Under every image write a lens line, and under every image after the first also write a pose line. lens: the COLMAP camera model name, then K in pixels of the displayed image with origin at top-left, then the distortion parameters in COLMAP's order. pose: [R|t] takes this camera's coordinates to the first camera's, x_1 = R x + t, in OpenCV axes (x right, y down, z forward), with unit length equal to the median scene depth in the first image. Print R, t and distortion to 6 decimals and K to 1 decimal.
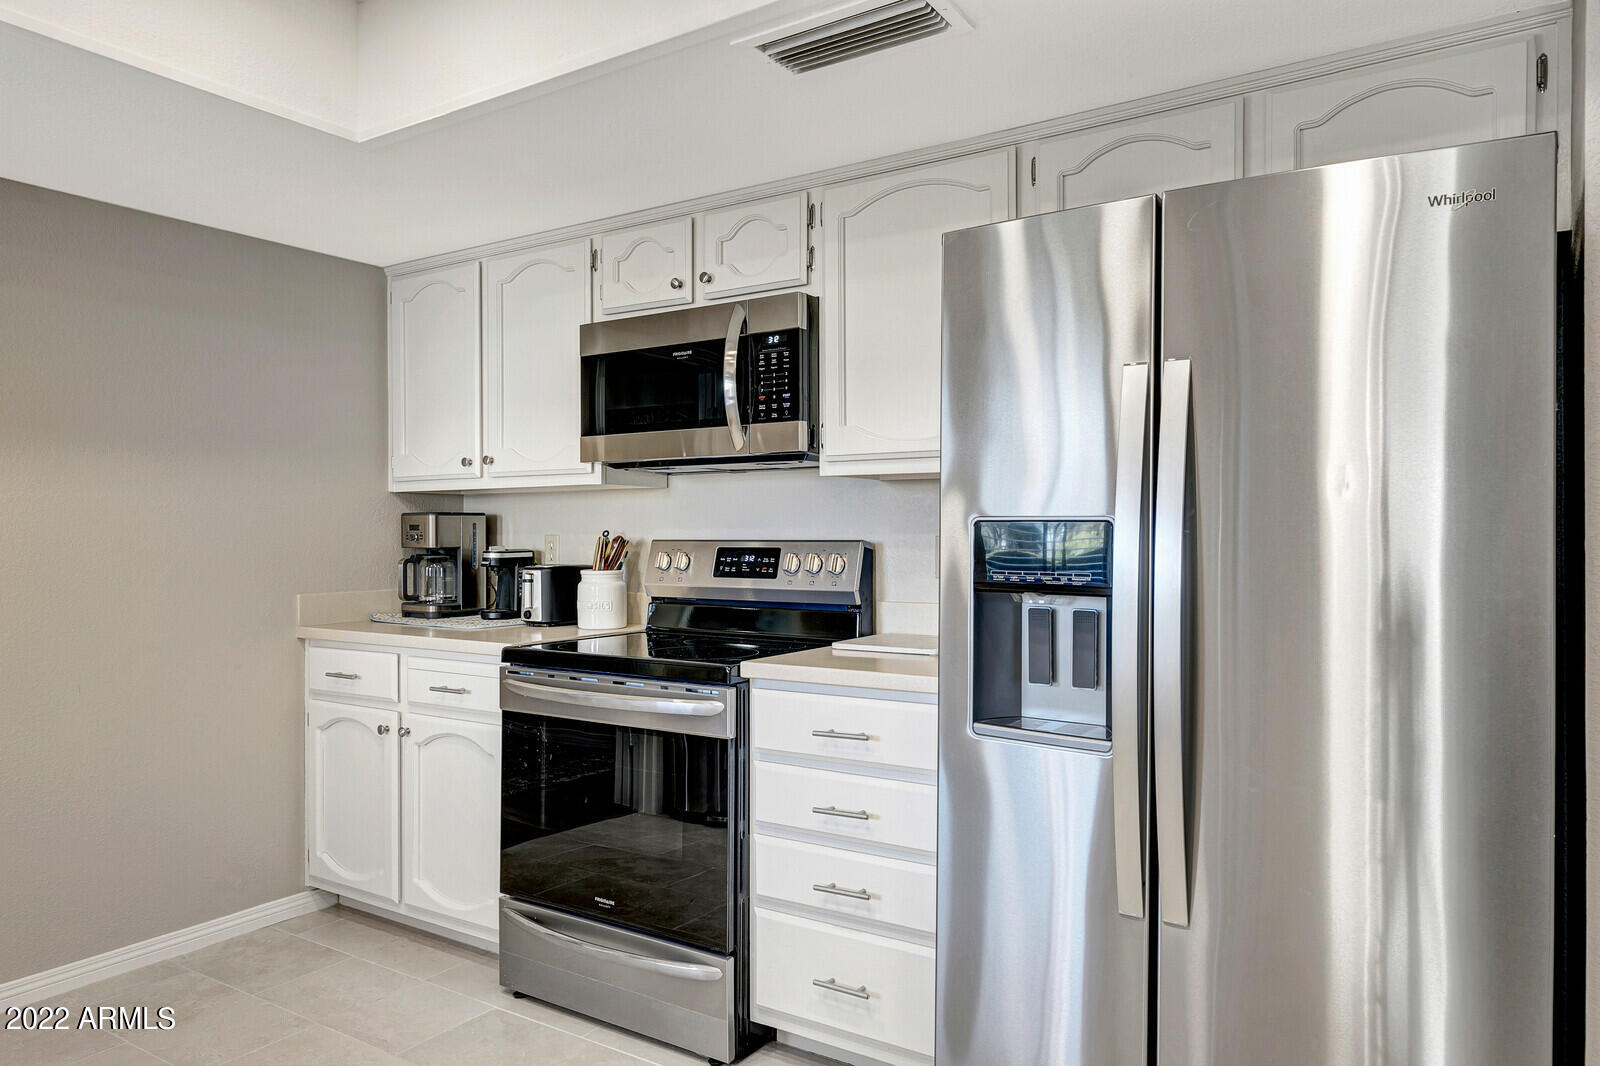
lens RADIAL K [[1048.9, 0, 800.0], [0, 1048.9, 533.0], [0, 0, 1]] dist [0.001295, 0.000093]
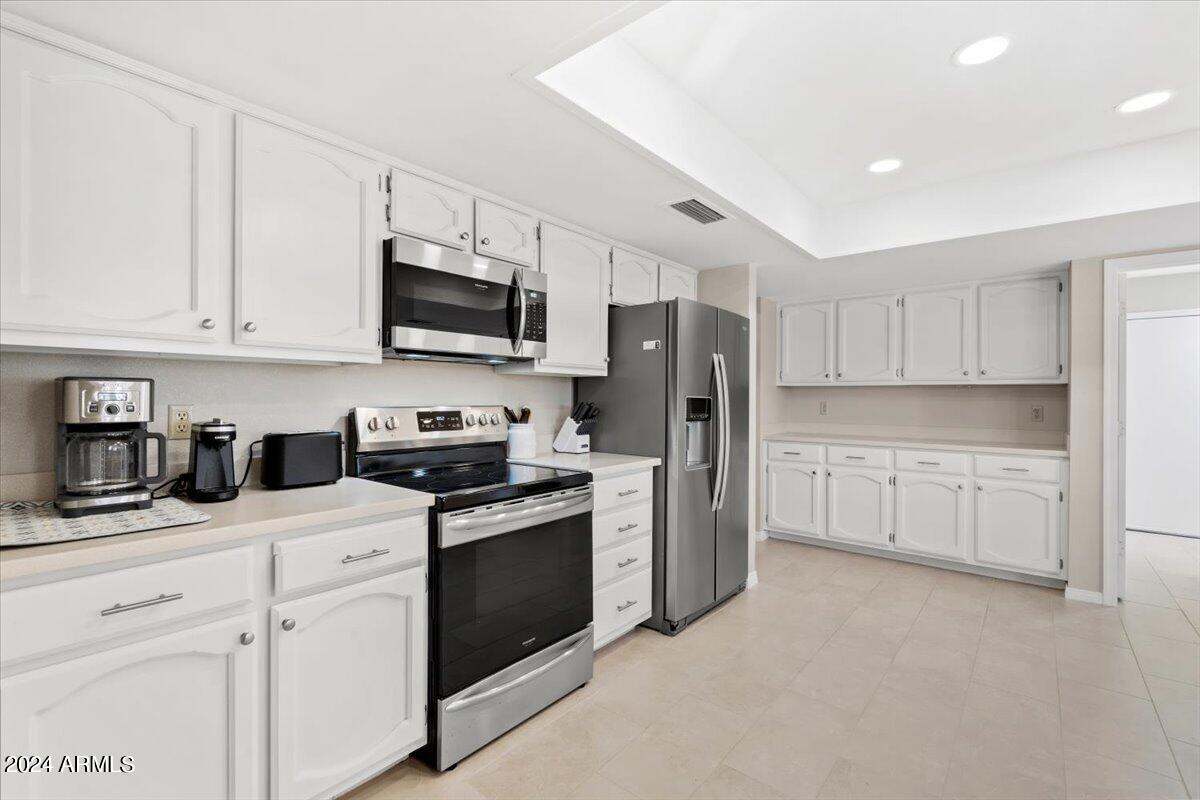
lens RADIAL K [[529.9, 0, 600.0], [0, 529.9, 400.0], [0, 0, 1]] dist [0.000410, 0.000394]
pose [[0.113320, -0.005970, 0.993541, -0.803766], [-0.004916, 0.999966, 0.006570, -0.009245], [-0.993546, -0.005628, 0.113287, 0.684047]]
